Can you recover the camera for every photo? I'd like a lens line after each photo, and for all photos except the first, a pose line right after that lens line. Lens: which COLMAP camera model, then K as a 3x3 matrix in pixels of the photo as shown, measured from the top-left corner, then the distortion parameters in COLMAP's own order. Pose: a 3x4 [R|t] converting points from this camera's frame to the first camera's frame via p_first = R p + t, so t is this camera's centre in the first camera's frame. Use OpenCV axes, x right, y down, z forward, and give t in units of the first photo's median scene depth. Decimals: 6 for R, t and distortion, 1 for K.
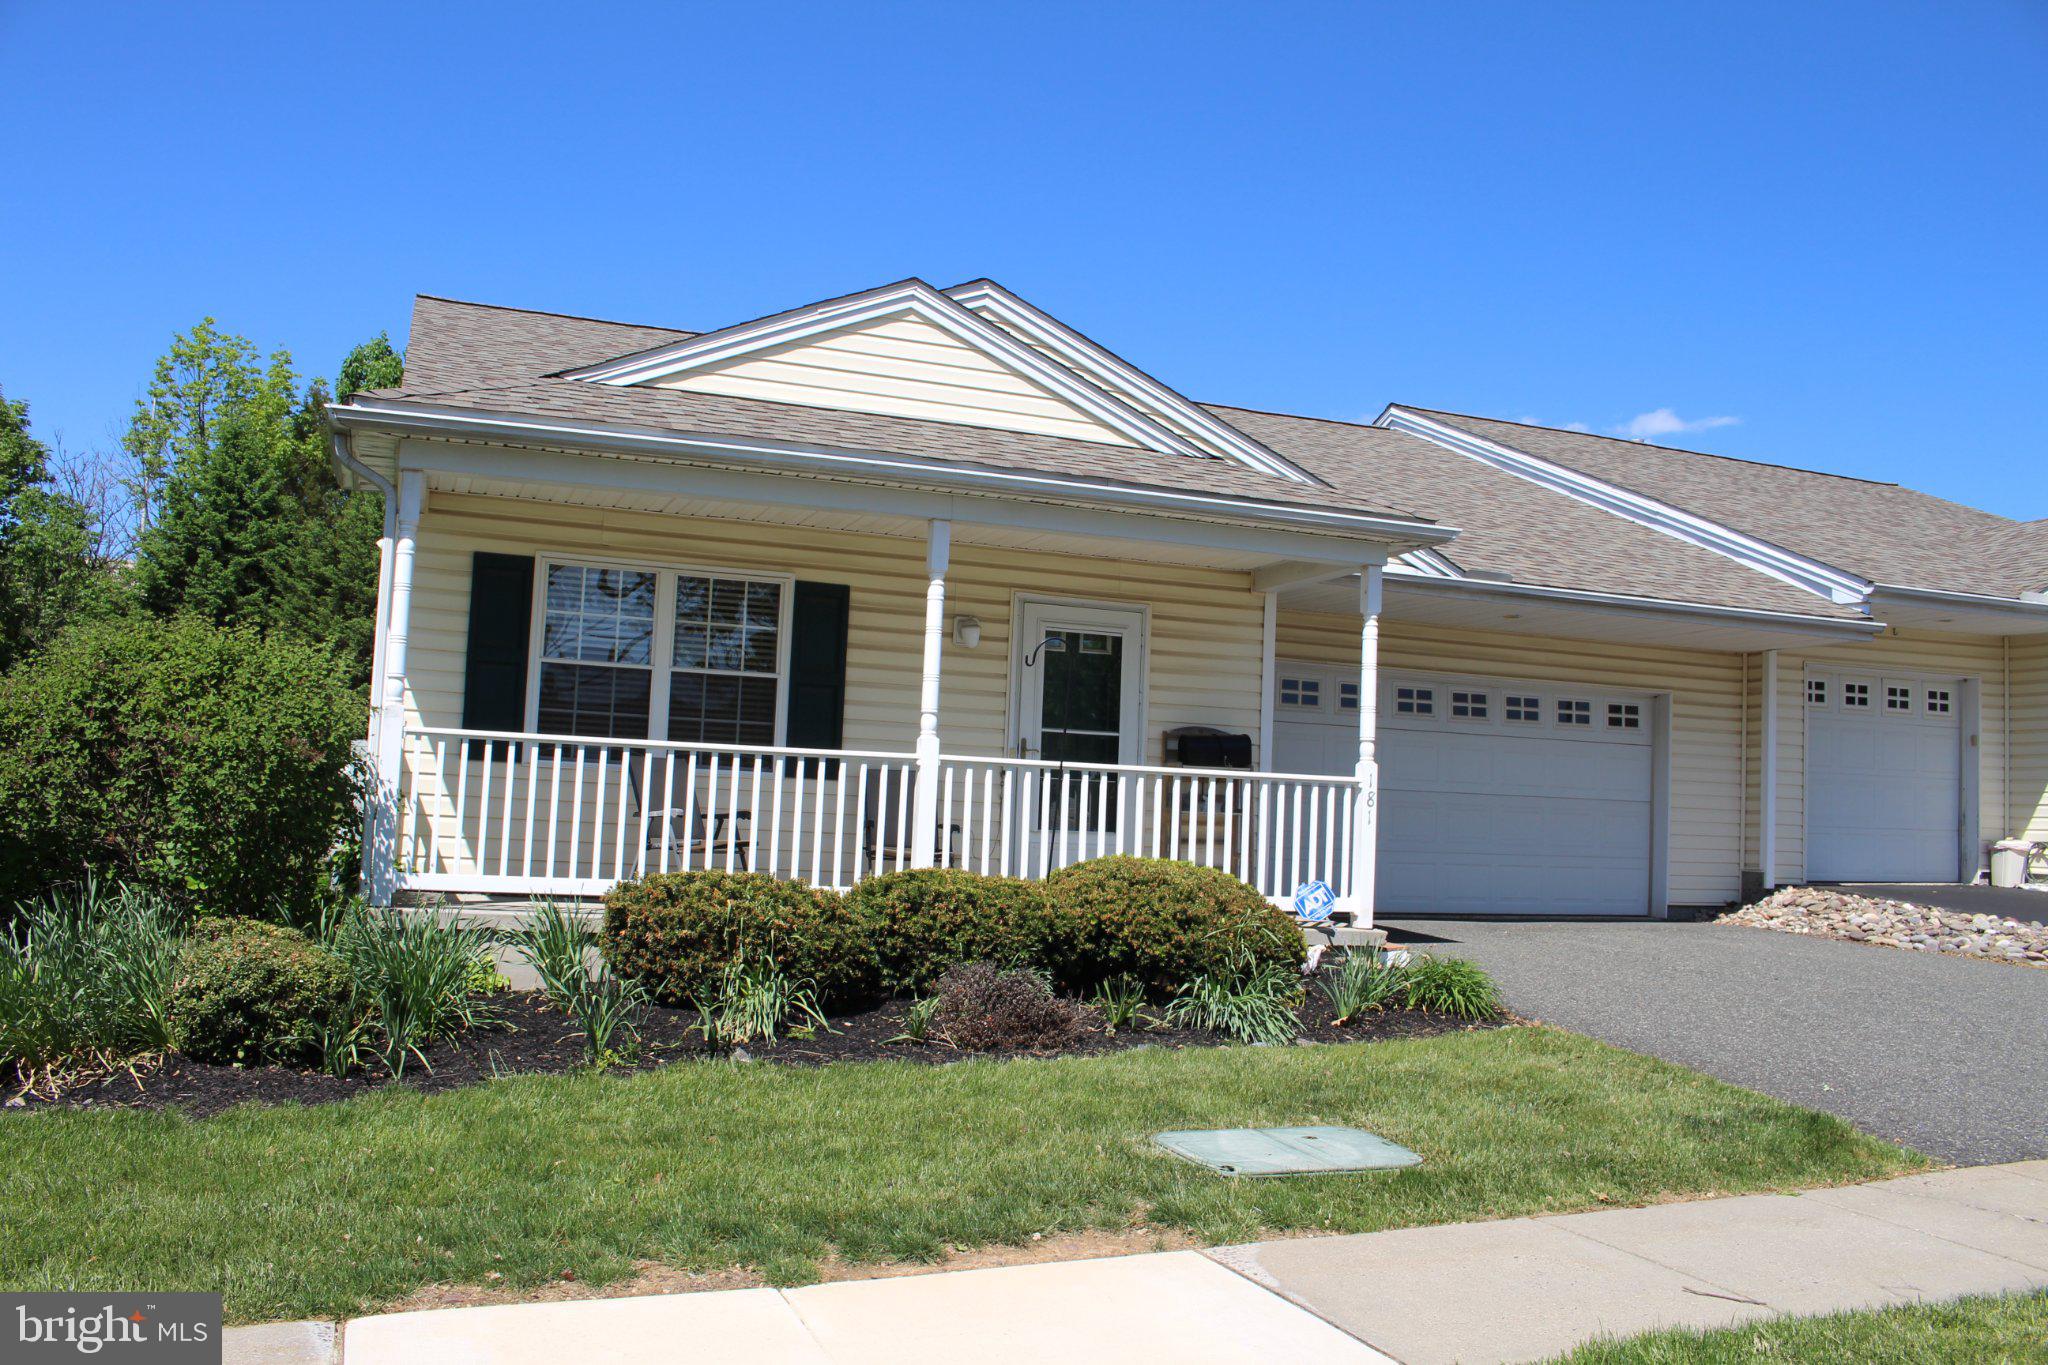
lens RADIAL K [[1708.0, 0, 1019.1], [0, 1708.0, 700.2], [0, 0, 1]] dist [-0.161316, 0.139492]
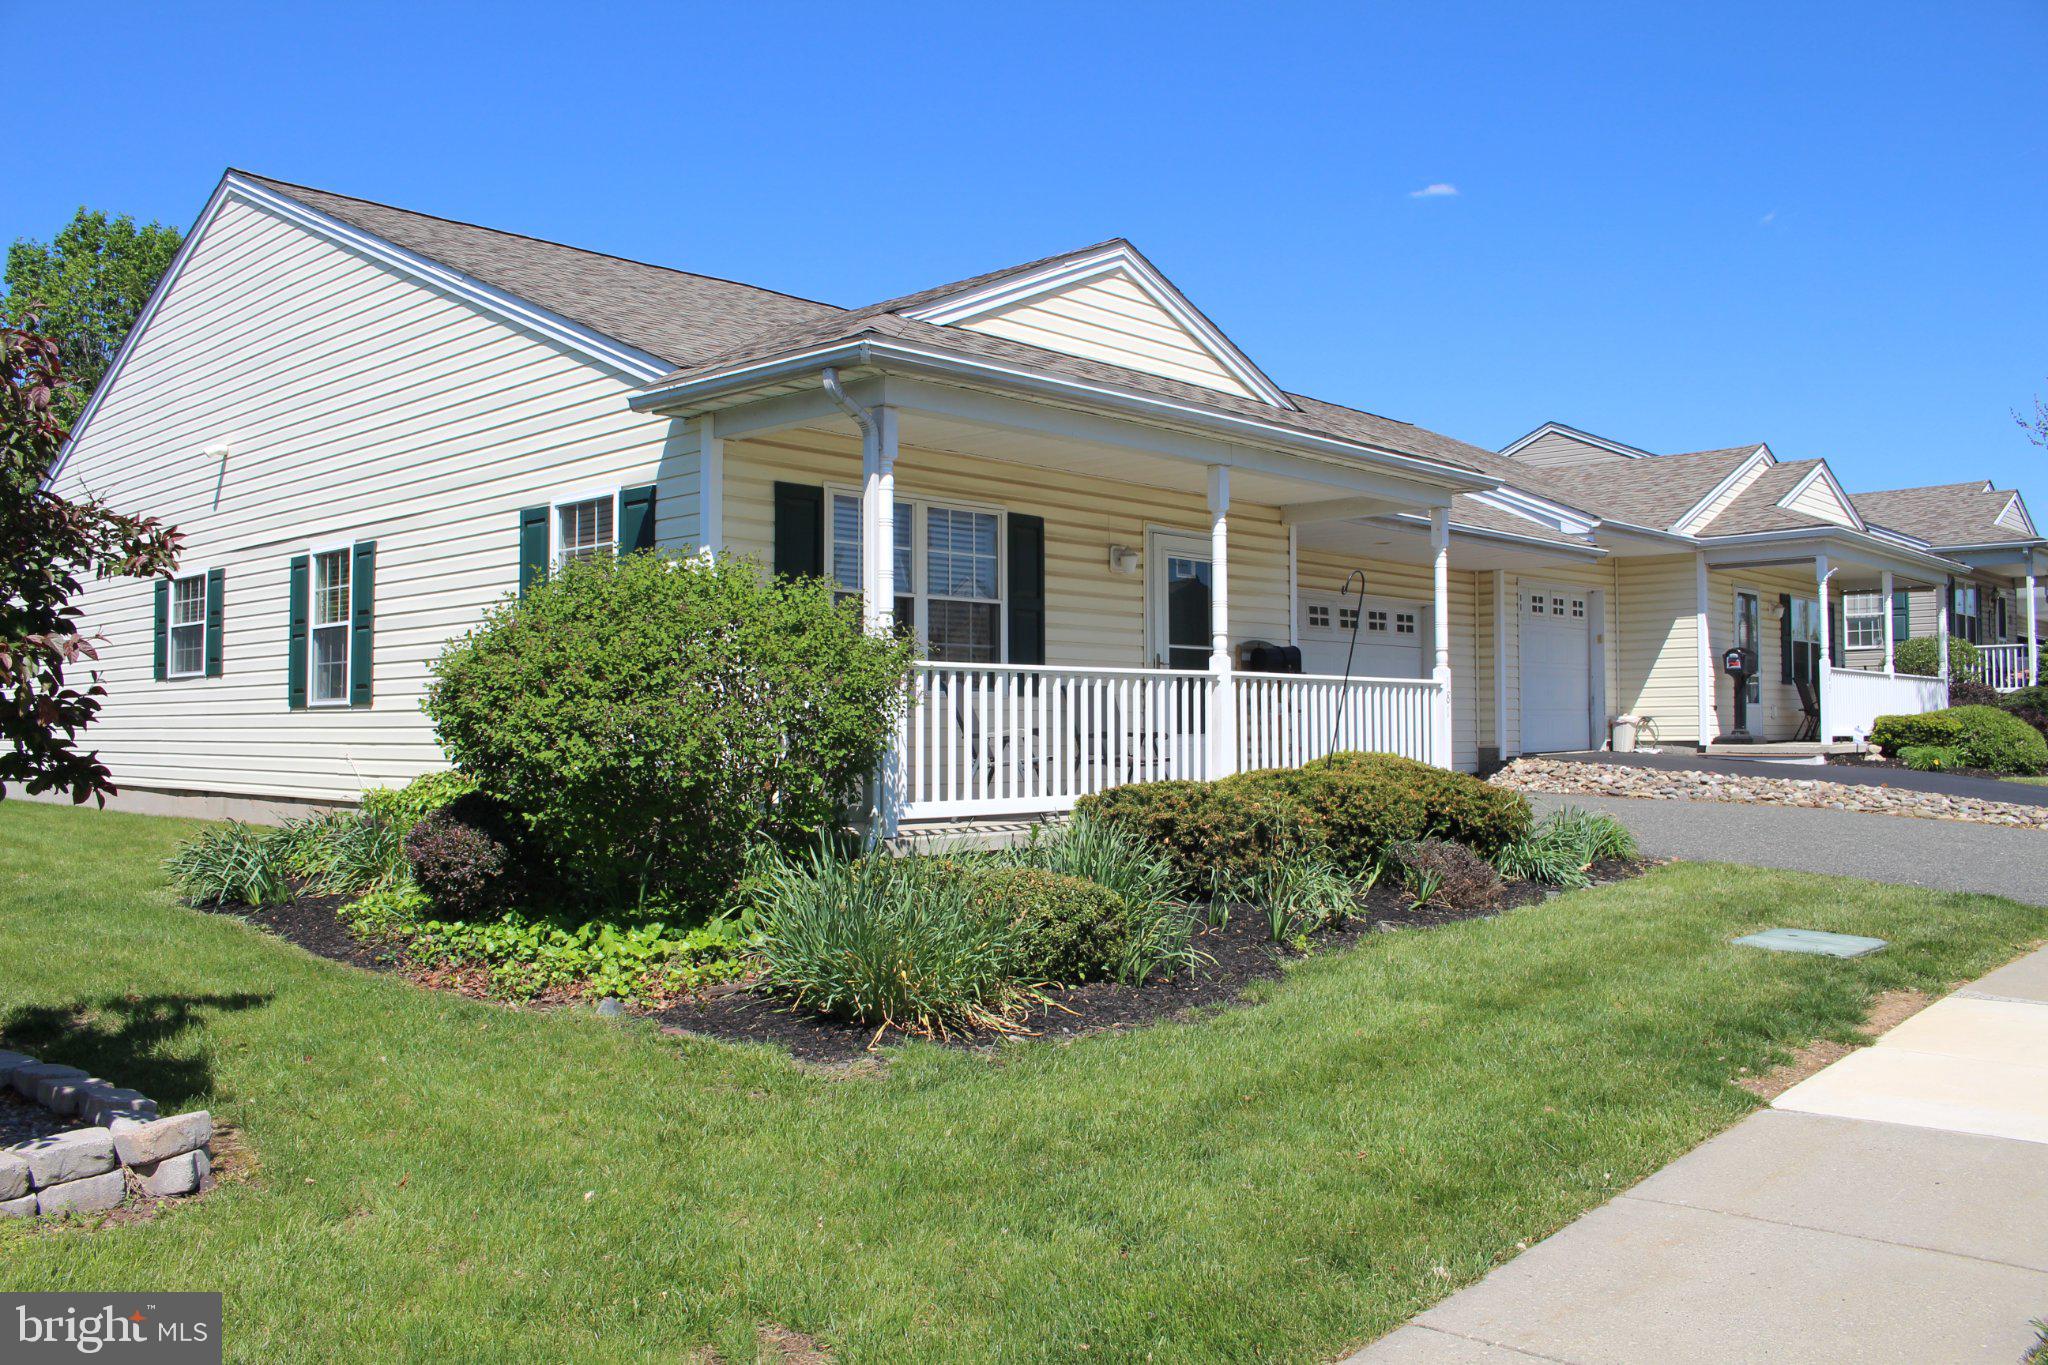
lens RADIAL K [[1708.0, 0, 1019.1], [0, 1708.0, 700.2], [0, 0, 1]] dist [-0.161316, 0.139492]
pose [[0.901297, -0.034647, 0.431814, -0.425382], [0.009219, 0.998105, 0.060842, -0.012502], [-0.433104, -0.050855, 0.899908, 0.018051]]
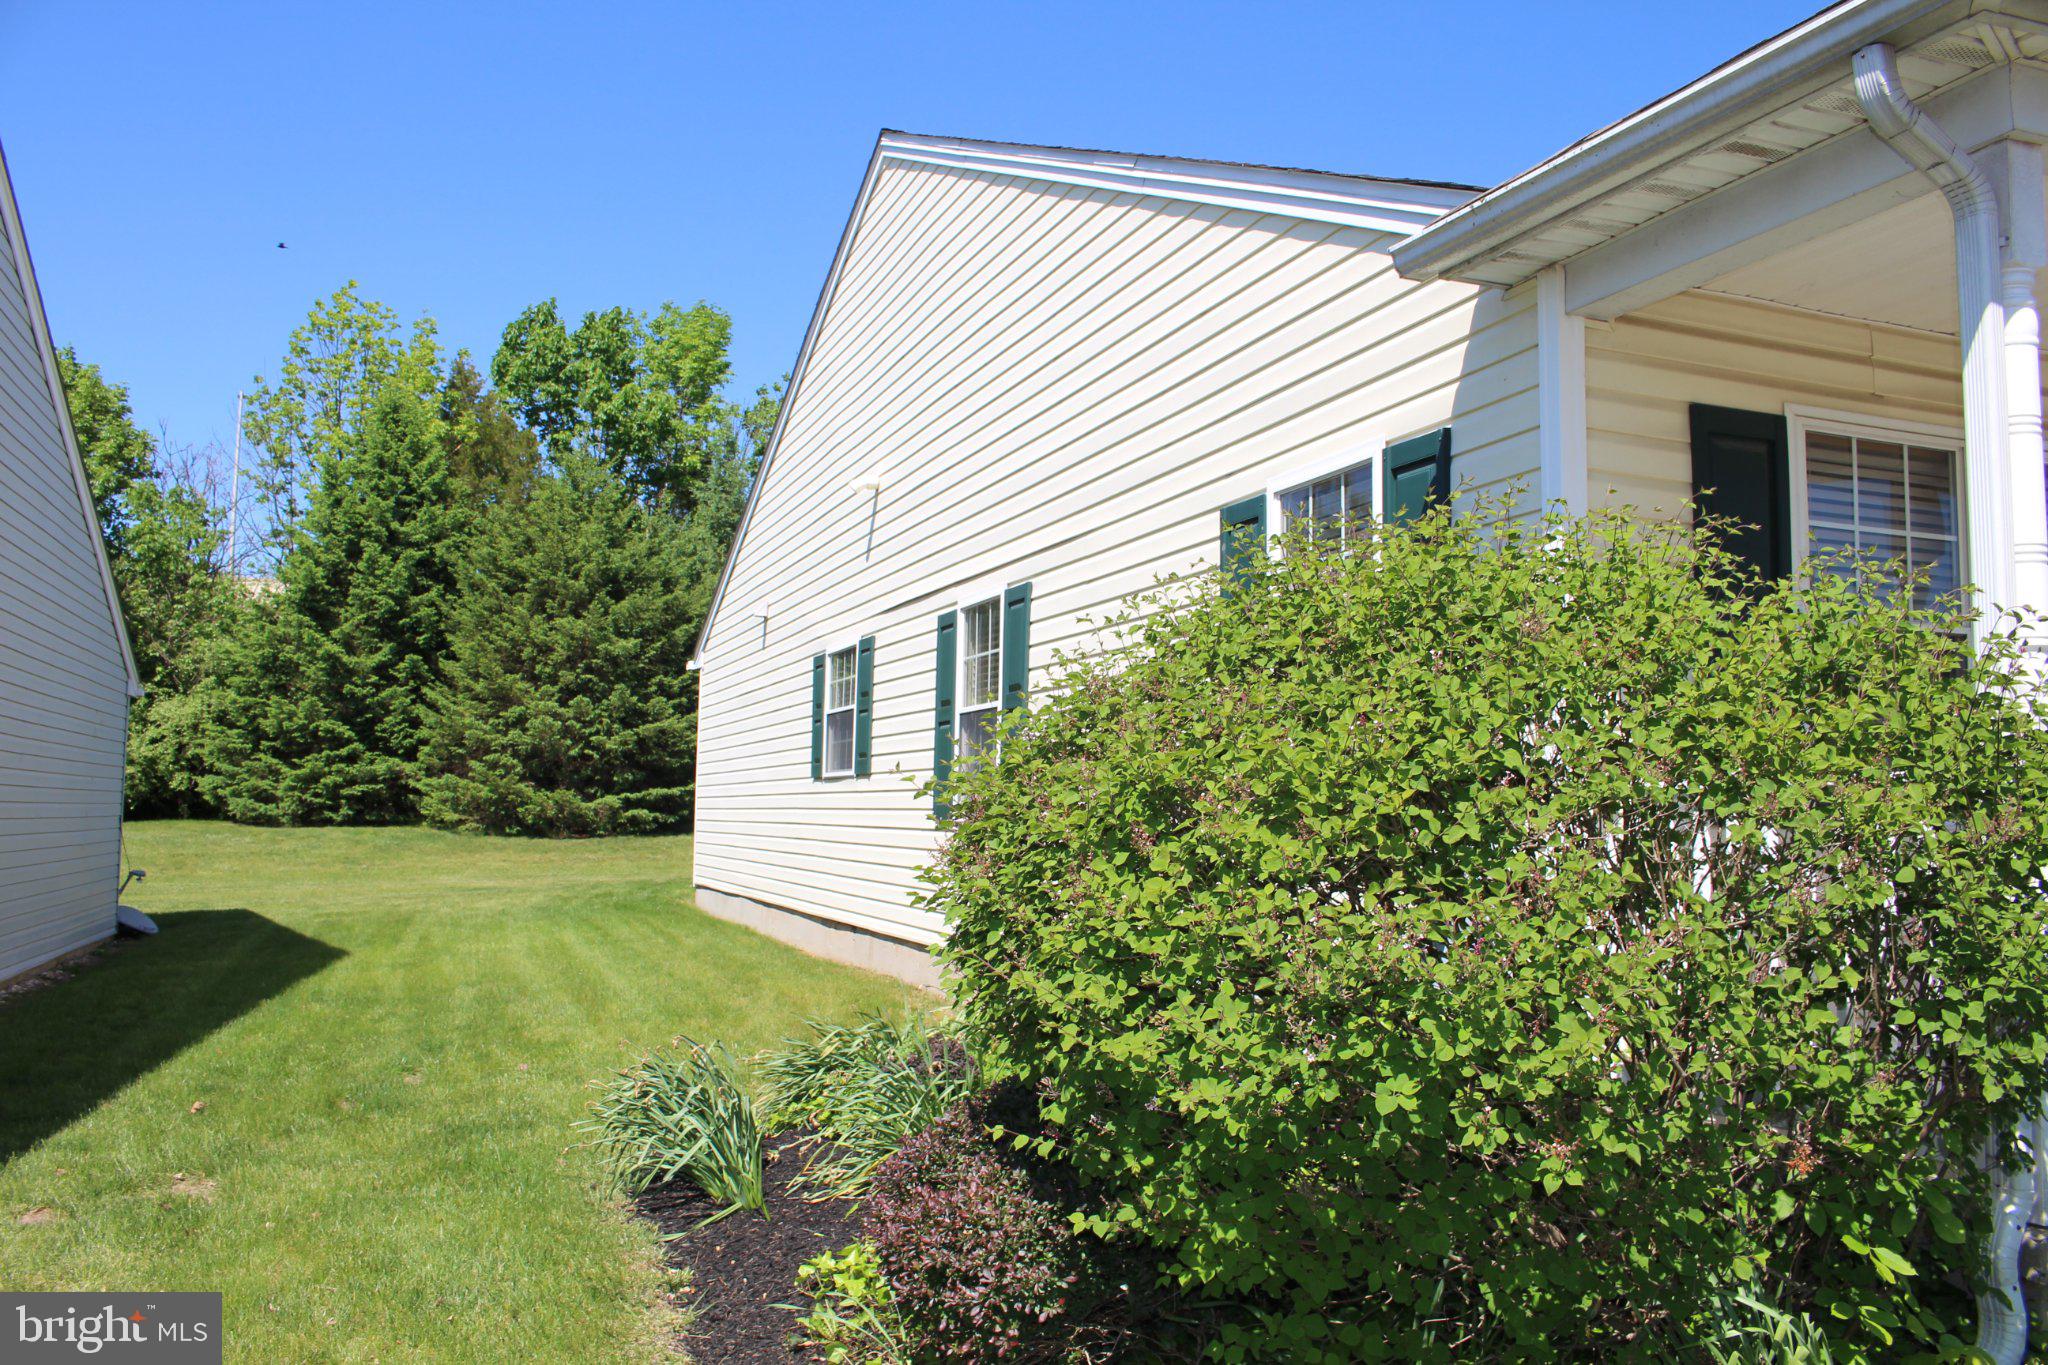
lens RADIAL K [[1708.0, 0, 1019.1], [0, 1708.0, 700.2], [0, 0, 1]] dist [-0.161316, 0.139492]
pose [[0.999676, -0.022793, -0.011368, -0.348224], [0.022776, 0.999739, -0.001637, -0.003012], [0.011402, 0.001377, 0.999934, 0.342230]]
